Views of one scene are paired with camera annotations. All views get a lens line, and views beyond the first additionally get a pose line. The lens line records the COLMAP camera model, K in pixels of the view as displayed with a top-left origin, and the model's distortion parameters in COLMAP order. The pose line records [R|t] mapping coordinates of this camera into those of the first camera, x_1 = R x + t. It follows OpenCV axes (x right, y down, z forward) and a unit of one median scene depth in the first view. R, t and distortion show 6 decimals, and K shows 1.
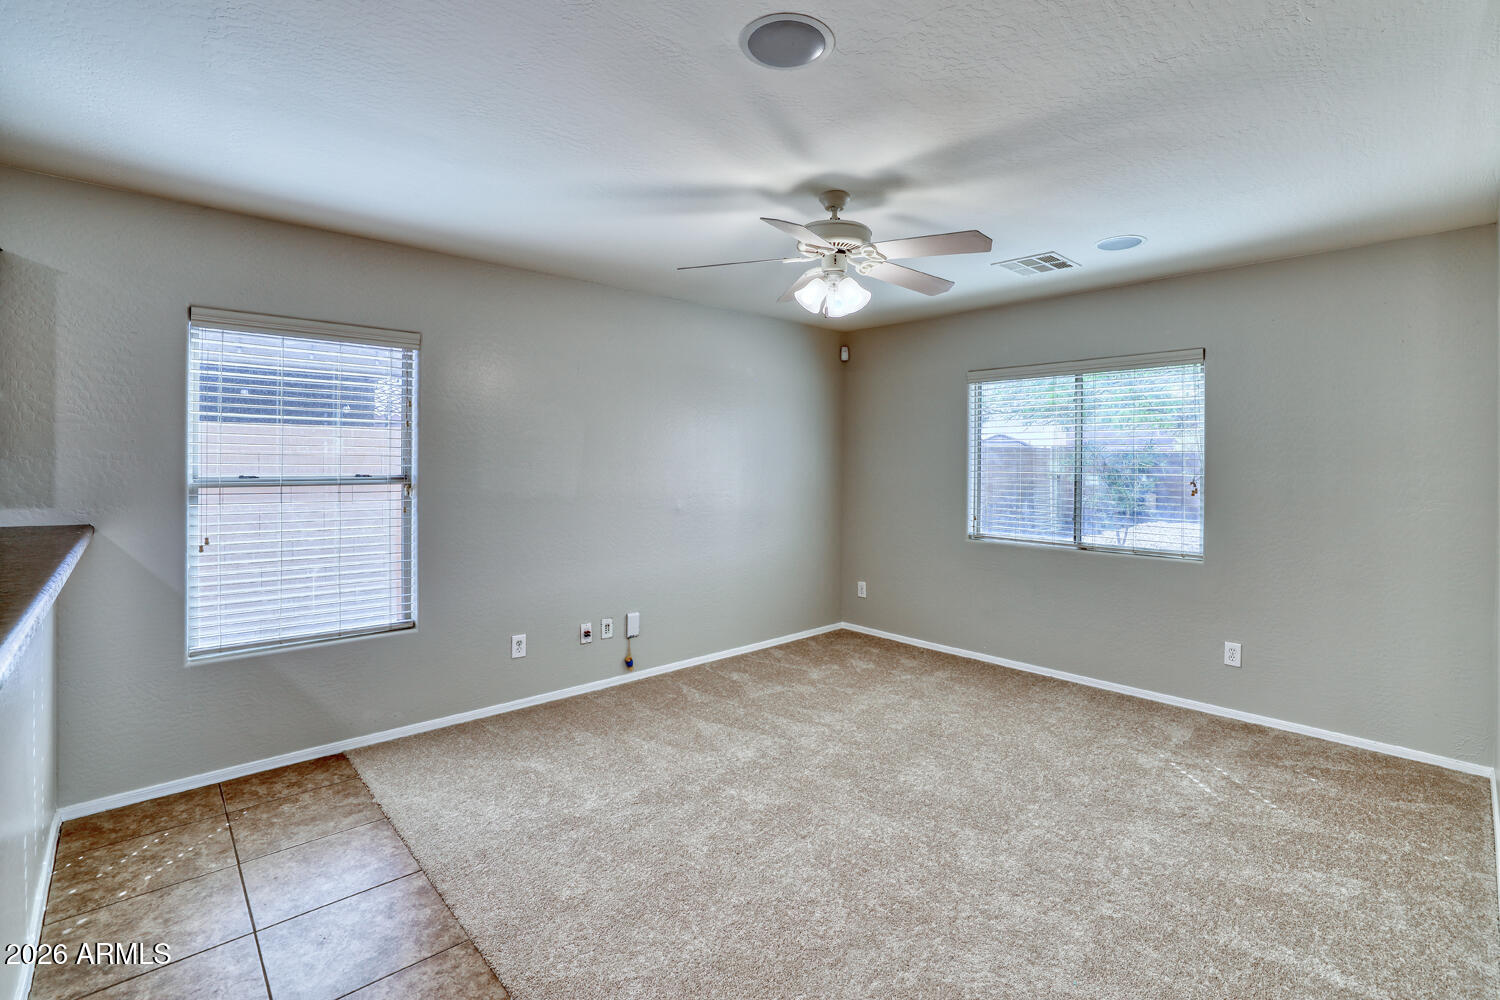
lens RADIAL K [[666.8, 0, 783.8], [0, 666.8, 464.1], [0, 0, 1]] dist [-0.030936, 0.003845]
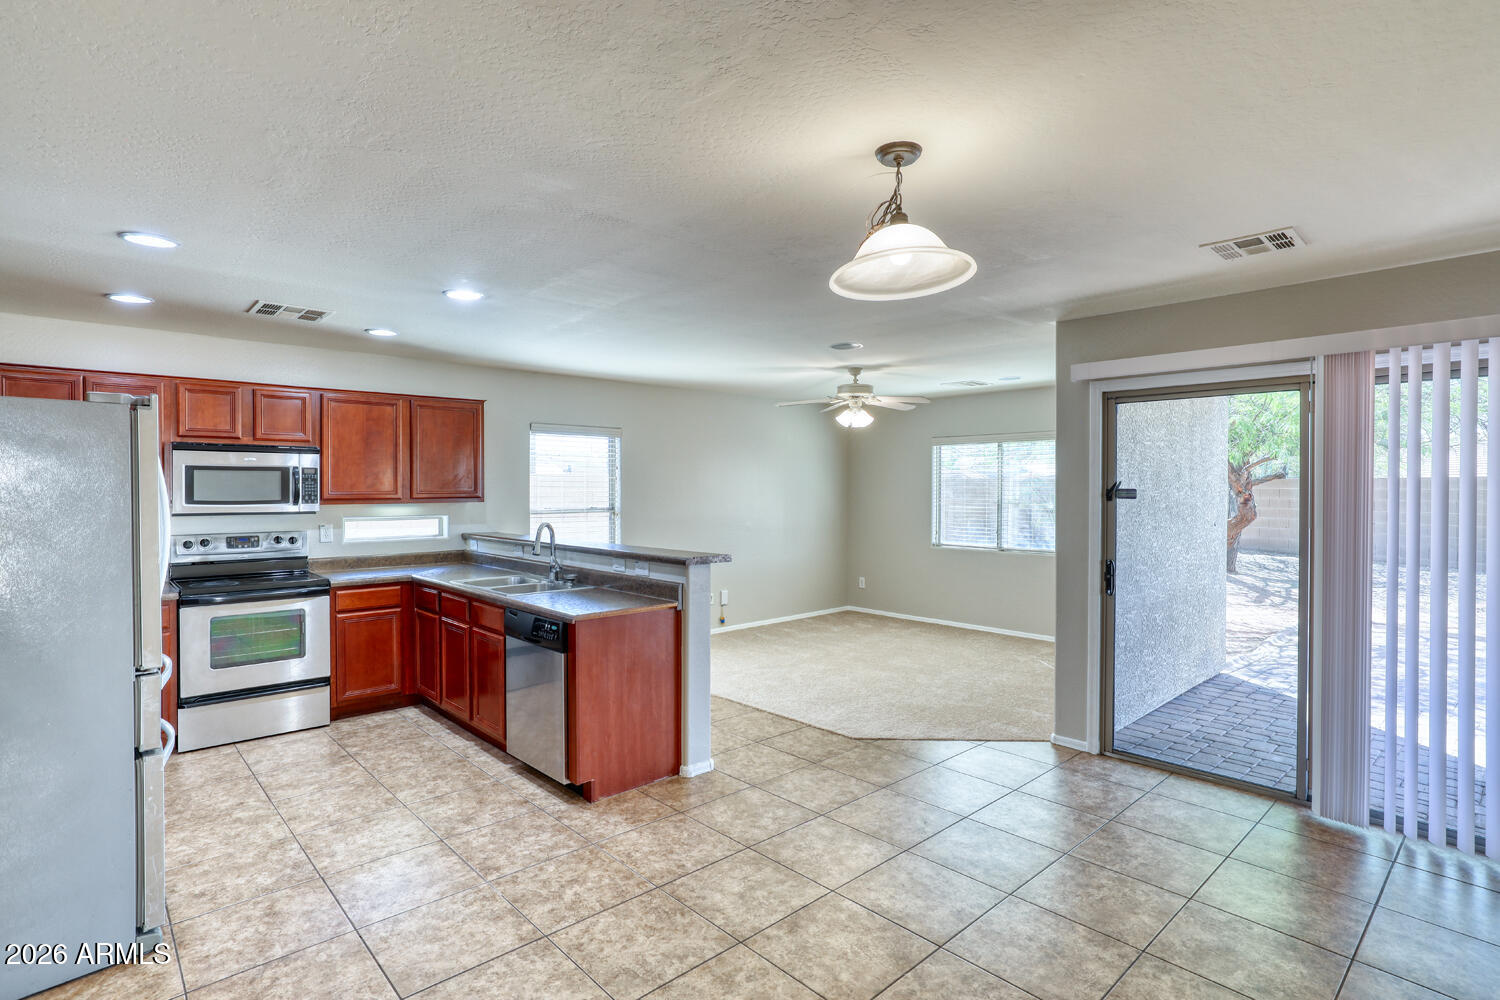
lens RADIAL K [[763.0, 0, 739.6], [0, 763.0, 497.1], [0, 0, 1]] dist [0.002769, 0.002681]
pose [[0.999790, -0.006199, -0.019517, -0.174832], [0.006313, 0.999964, 0.005751, -0.019127], [0.019481, -0.005873, 0.999793, -1.015217]]
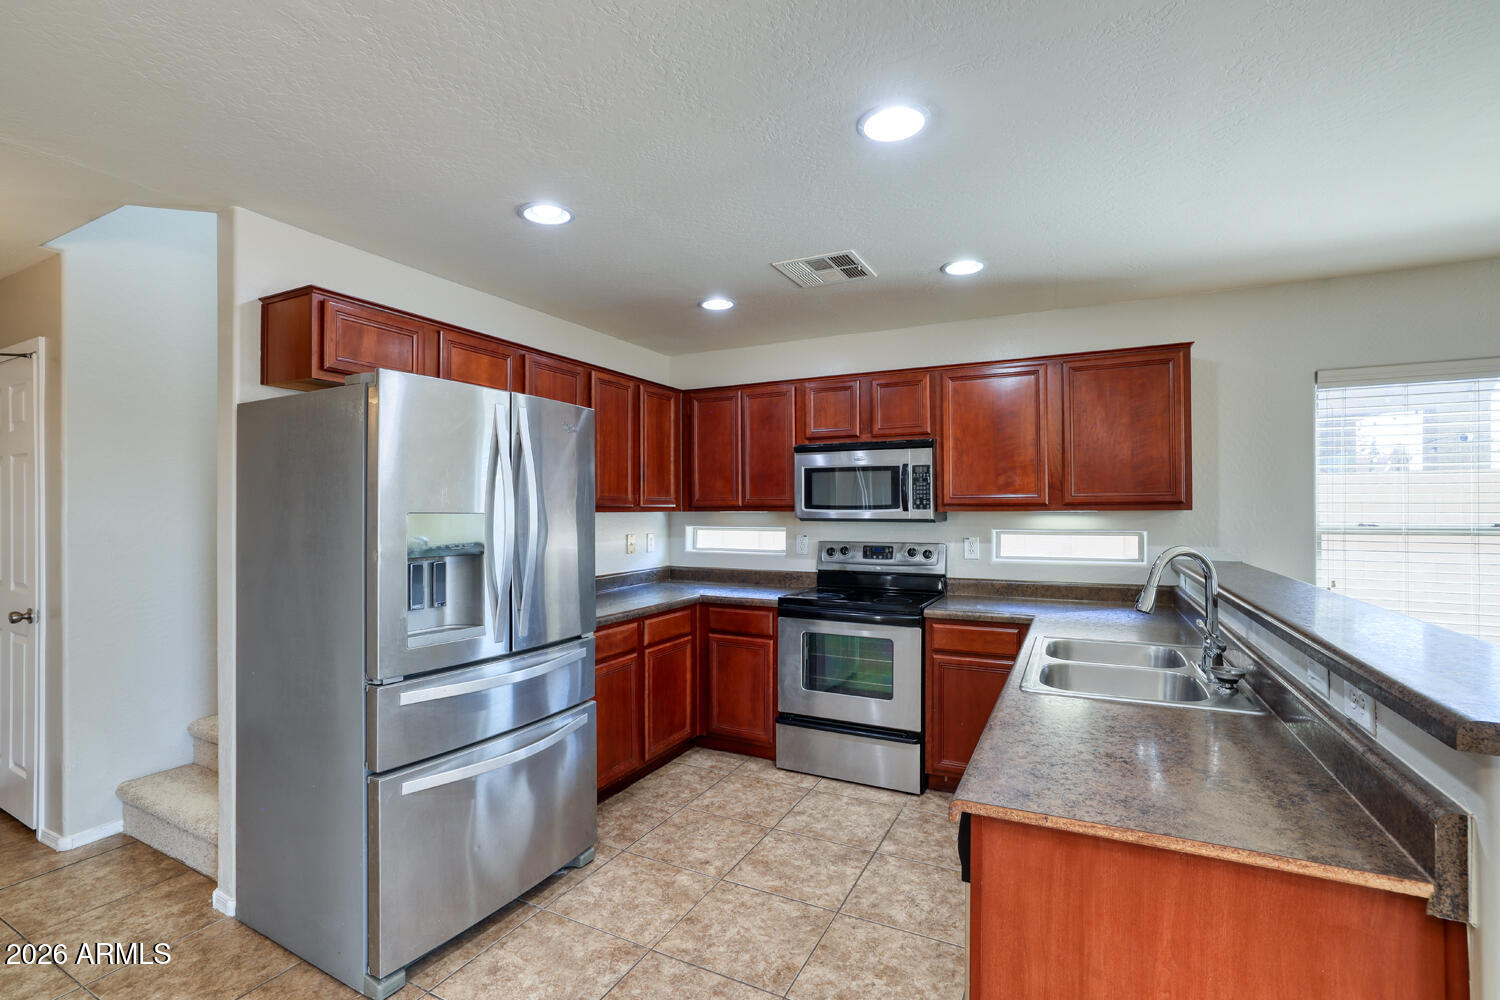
lens RADIAL K [[666.8, 0, 742.0], [0, 666.8, 501.9], [0, 0, 1]] dist [-0.030936, 0.003845]
pose [[0.331641, -0.020214, -0.943189, -0.148560], [-0.002956, 0.999743, -0.022465, 0.007003], [0.943401, 0.010238, 0.331497, -0.227862]]
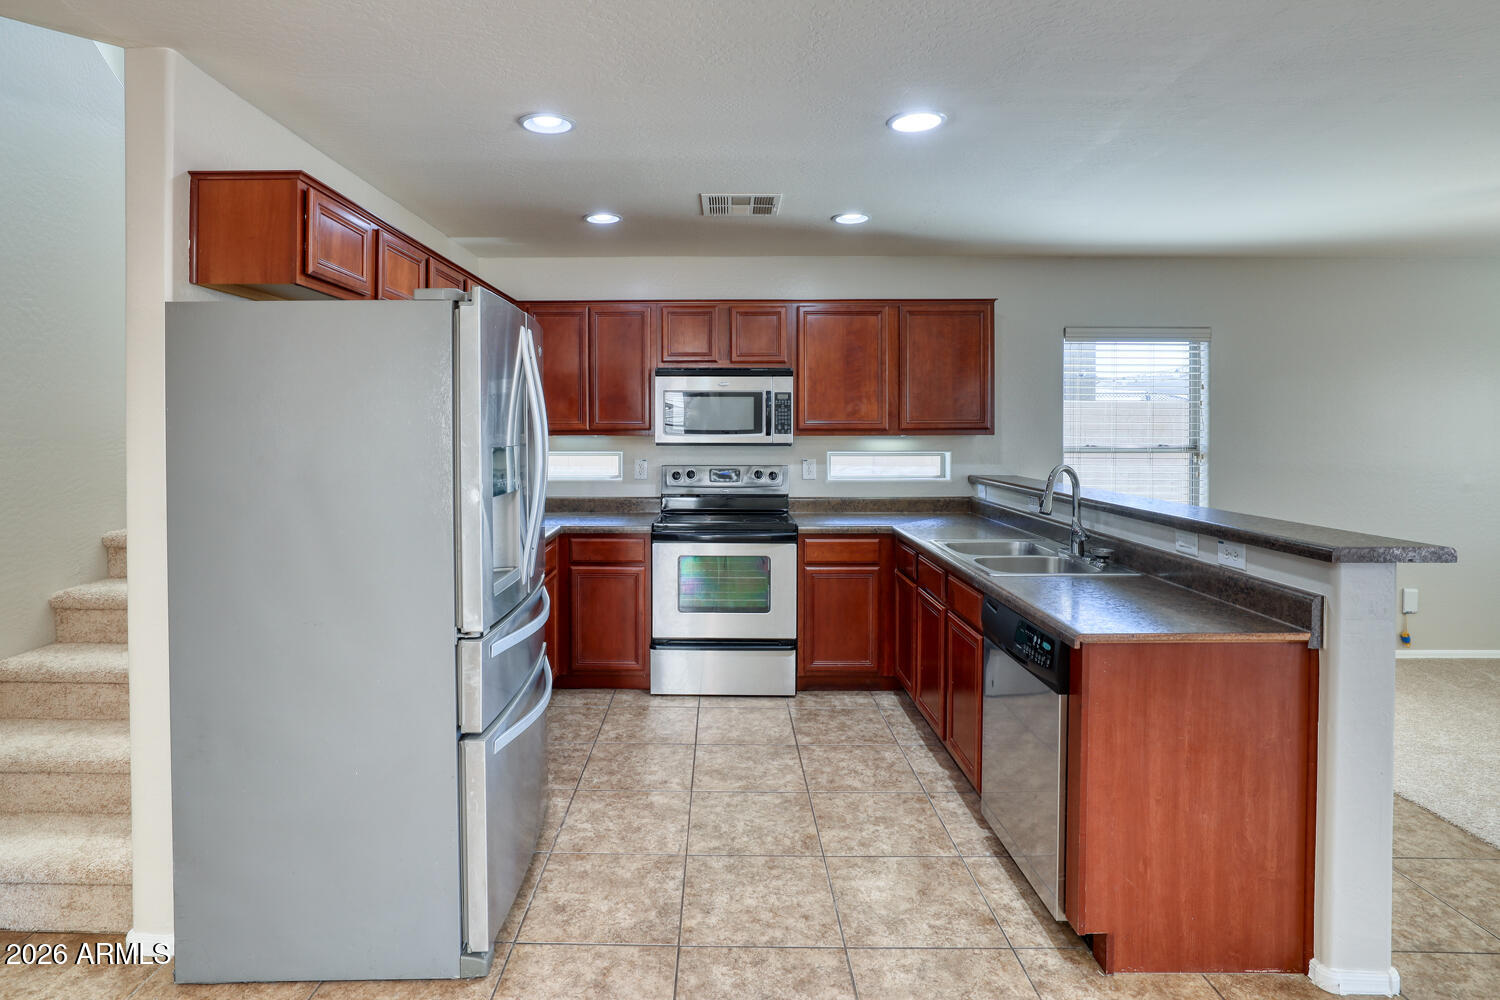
lens RADIAL K [[784.6, 0, 700.6], [0, 784.6, 436.5], [0, 0, 1]] dist [-0.040113, 0.014100]
pose [[0.713833, 0.002778, -0.700310, -0.213224], [0.000327, 0.999991, 0.004299, -0.005788], [0.700316, -0.003298, 0.713826, -0.617096]]
